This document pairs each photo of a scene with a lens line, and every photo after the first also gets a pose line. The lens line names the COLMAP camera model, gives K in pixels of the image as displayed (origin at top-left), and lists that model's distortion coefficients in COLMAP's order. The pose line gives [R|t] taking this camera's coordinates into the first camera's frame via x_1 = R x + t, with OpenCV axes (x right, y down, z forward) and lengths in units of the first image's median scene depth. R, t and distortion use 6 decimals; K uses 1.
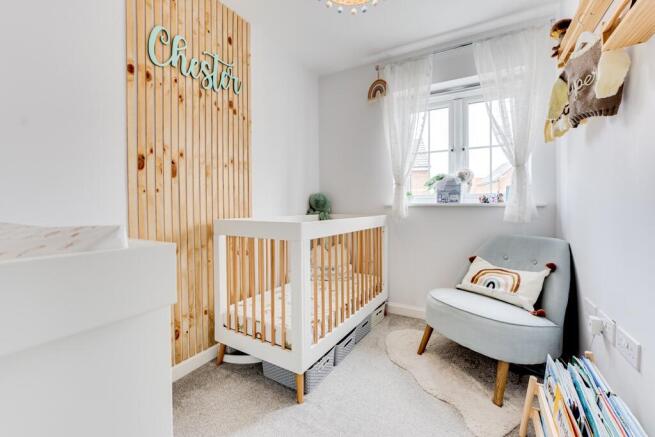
lens RADIAL K [[266.6, 0, 326.9], [0, 266.6, 214.0], [0, 0, 1]] dist [-0.021012, 0.000839]
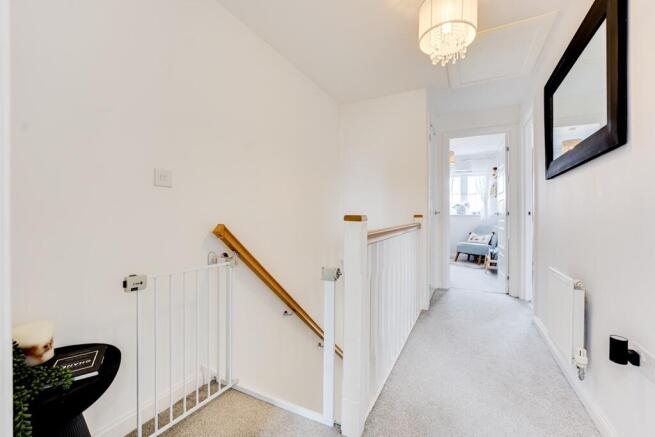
lens RADIAL K [[266.6, 0, 328.4], [0, 266.6, 217.5], [0, 0, 1]] dist [-0.021012, 0.000839]
pose [[0.998353, 0.003674, 0.057251, -1.129294], [-0.003019, 0.999929, -0.011518, 0.028706], [-0.057289, 0.011327, 0.998293, -1.753751]]
